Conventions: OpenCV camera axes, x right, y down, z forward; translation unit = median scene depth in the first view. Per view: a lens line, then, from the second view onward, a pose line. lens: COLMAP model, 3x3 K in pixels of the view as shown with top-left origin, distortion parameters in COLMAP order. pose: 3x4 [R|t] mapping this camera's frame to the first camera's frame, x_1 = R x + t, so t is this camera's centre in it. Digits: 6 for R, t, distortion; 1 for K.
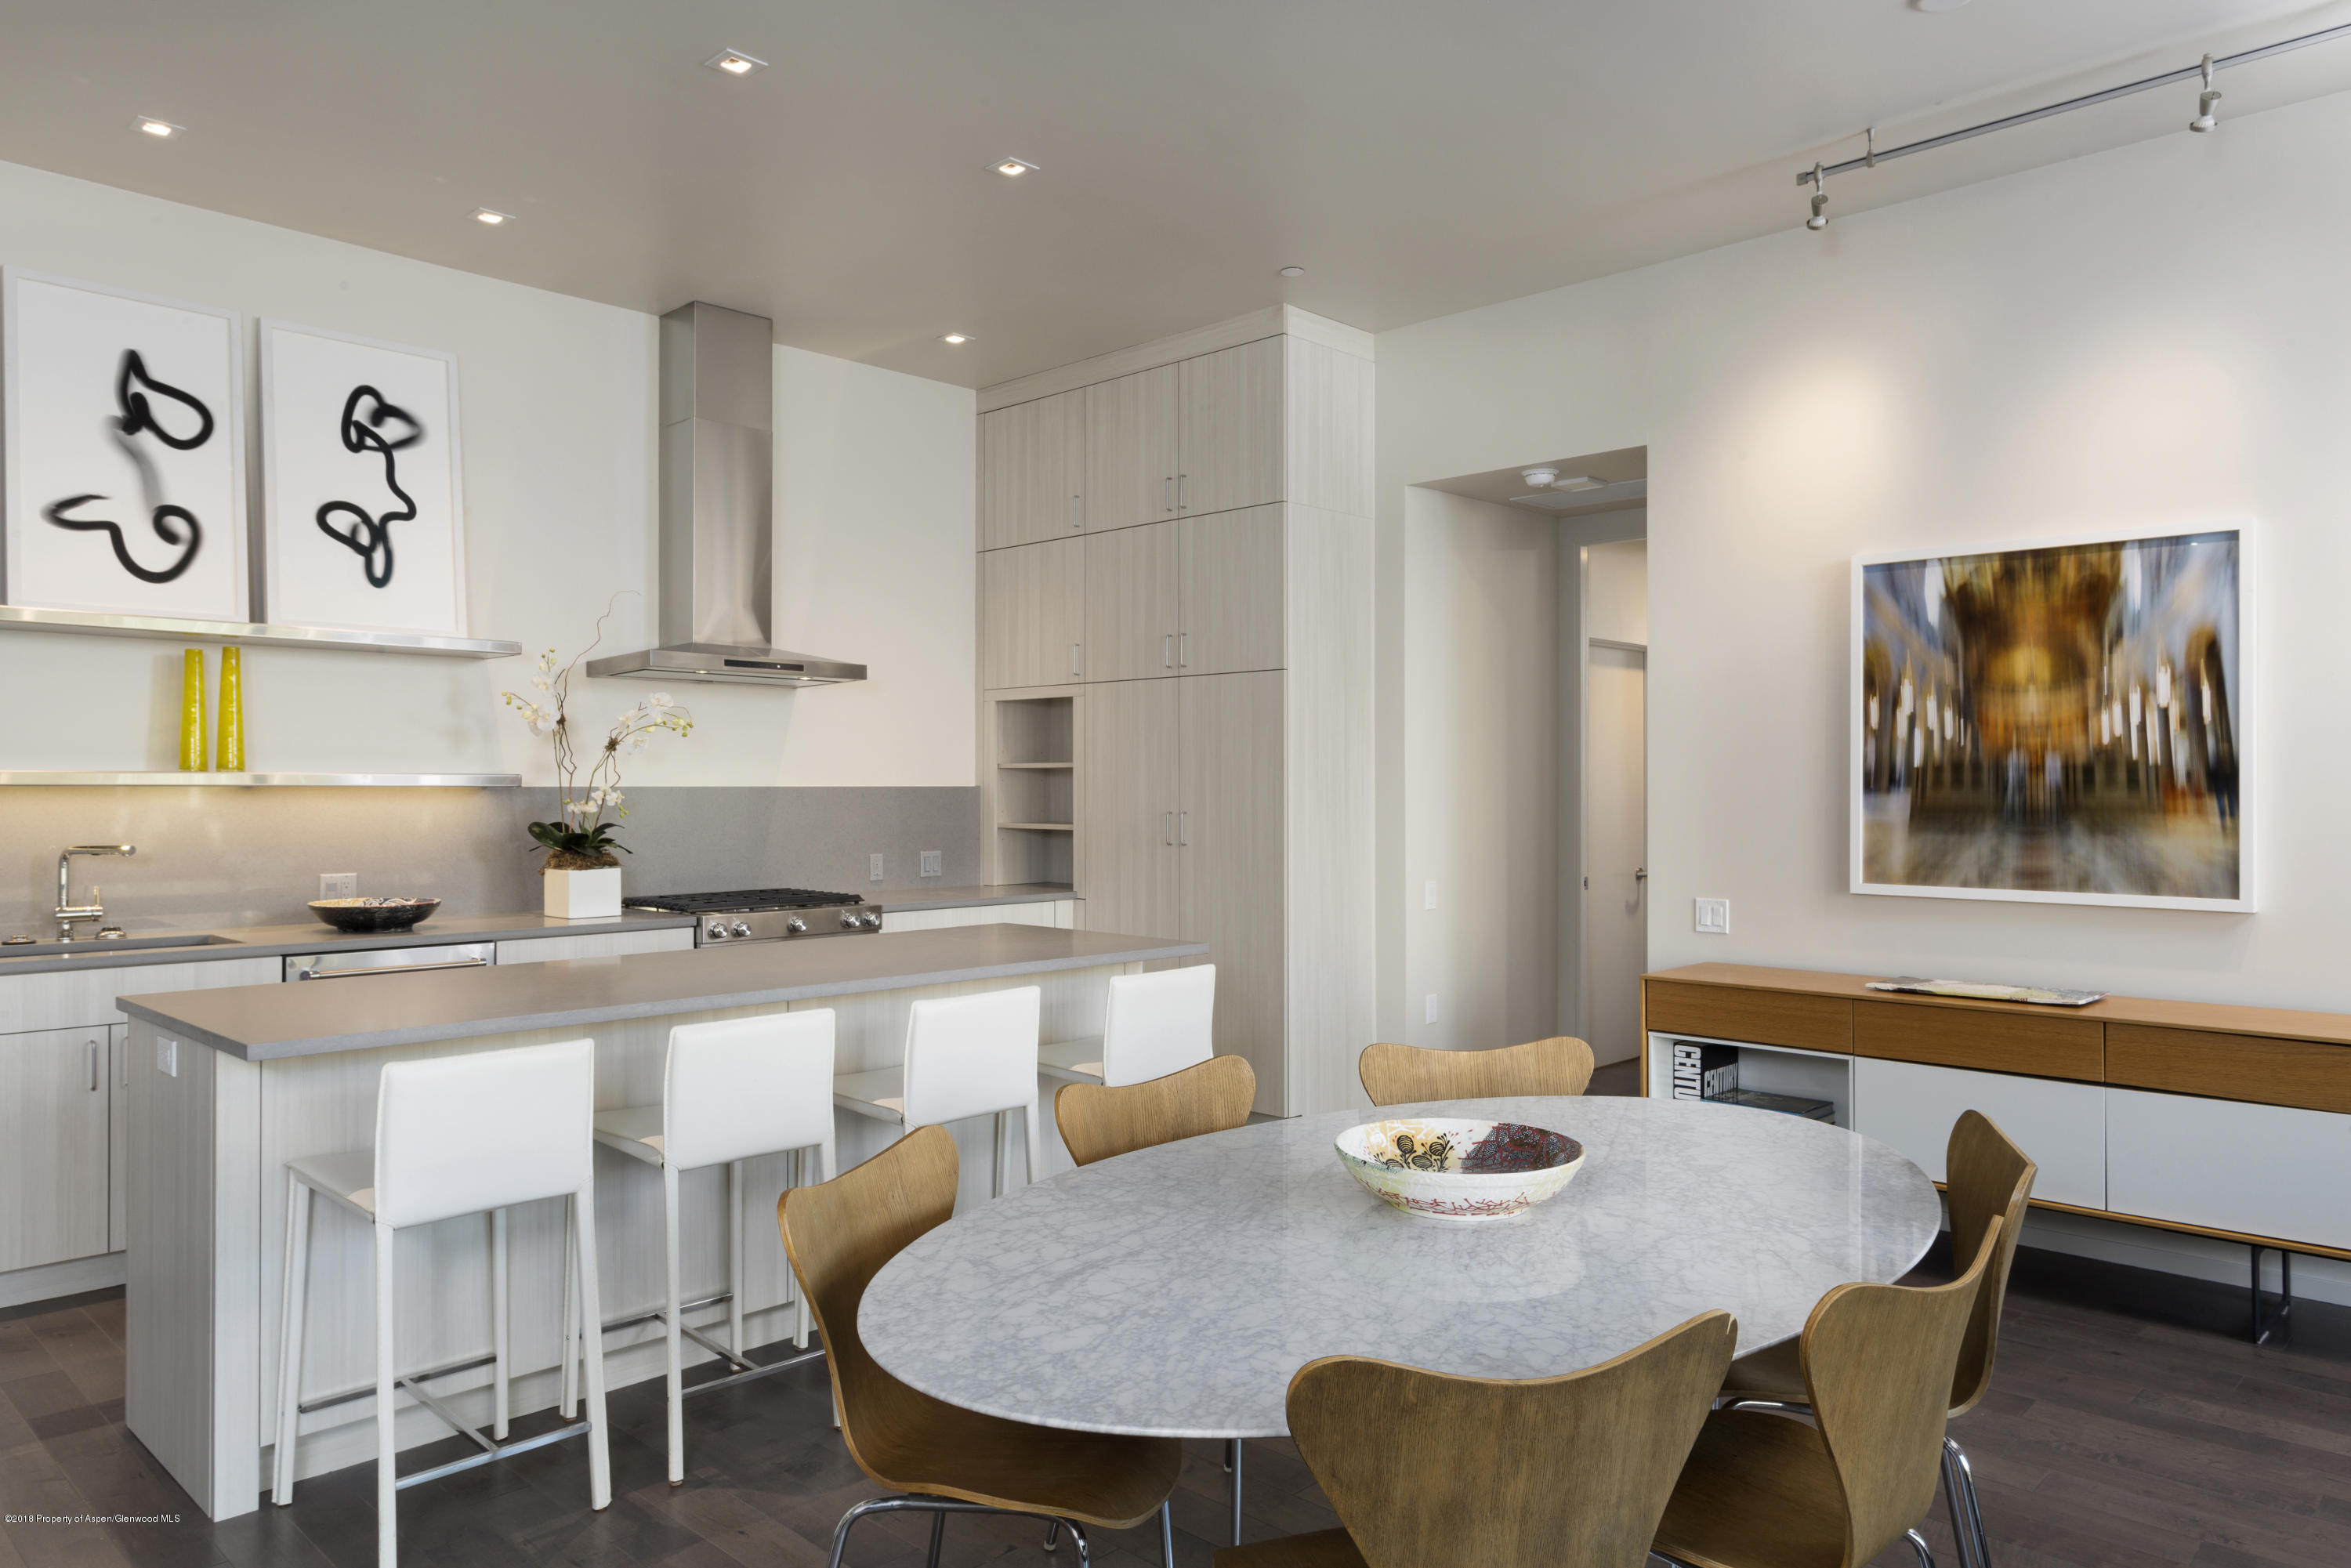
lens RADIAL K [[1566.7, 0, 1175.5], [0, 1566.7, 784.0], [0, 0, 1]] dist [-0.006128, 0.001490]
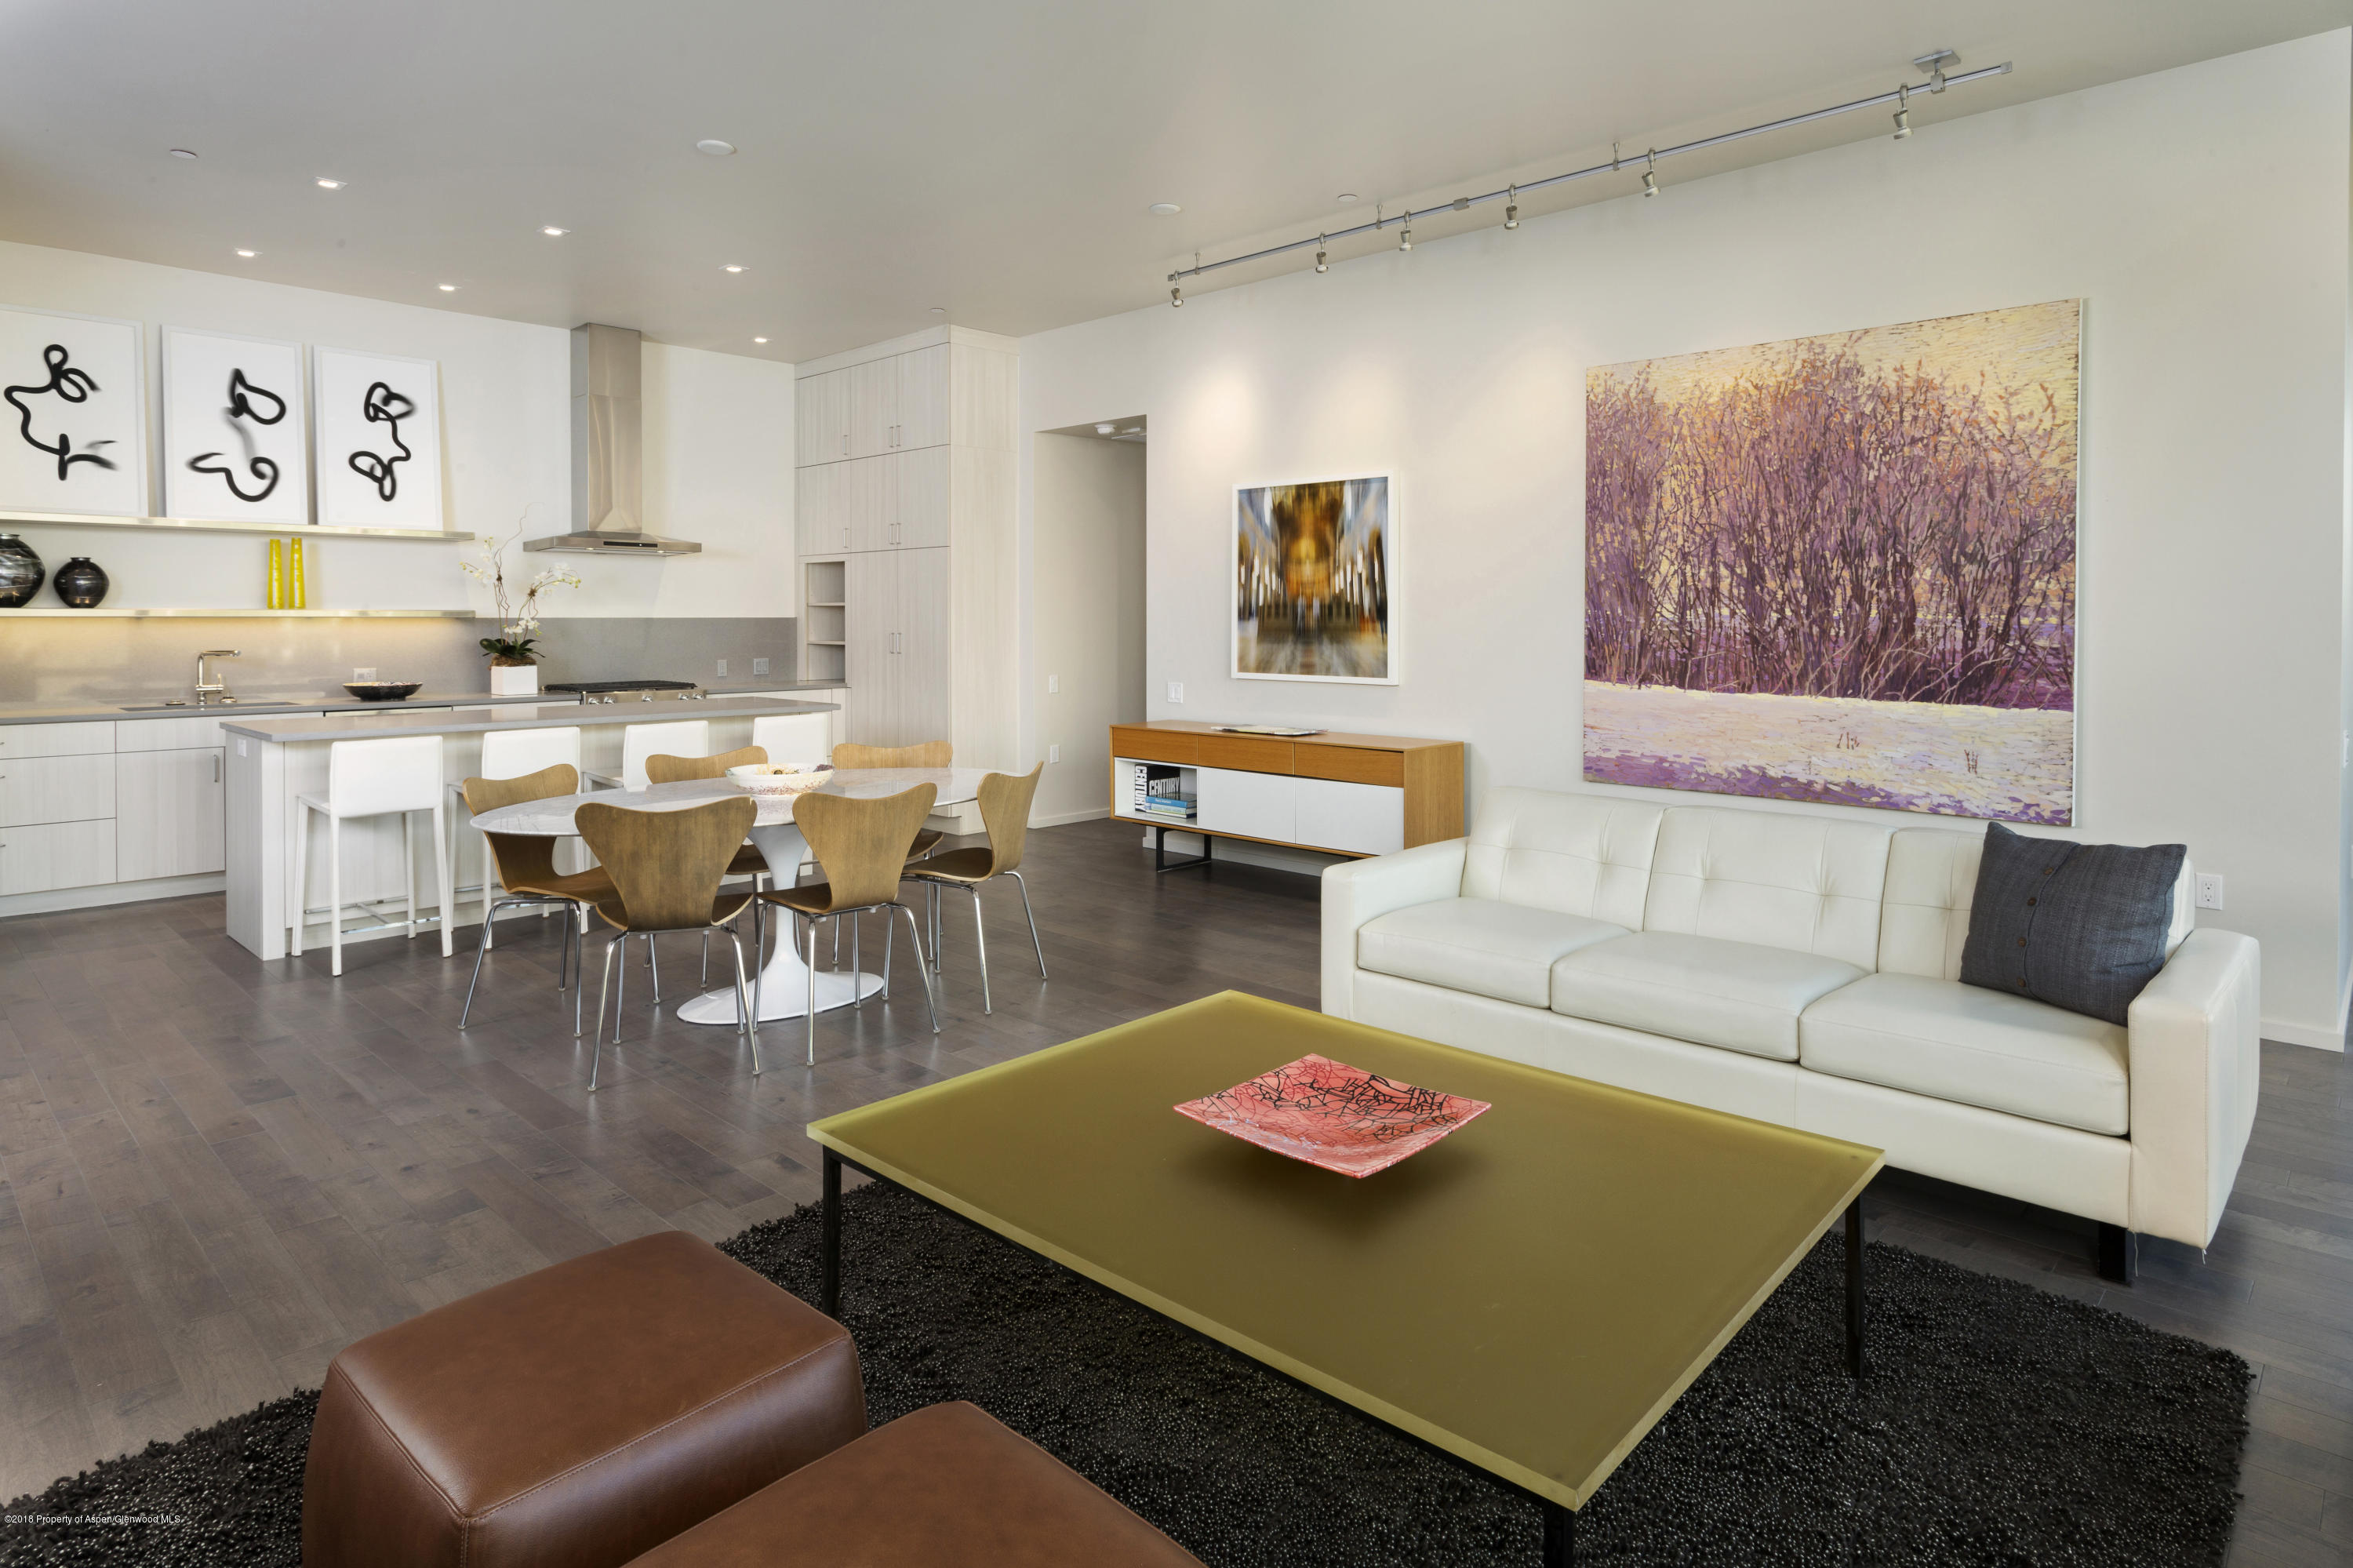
lens RADIAL K [[1303.2, 0, 1173.1], [0, 1303.2, 636.1], [0, 0, 1]] dist [0.000269, -0.000065]
pose [[0.999992, -0.000795, 0.003864, 0.367639], [0.000737, 0.999887, 0.015045, 0.001092], [-0.003876, -0.015042, 0.999879, -0.459791]]
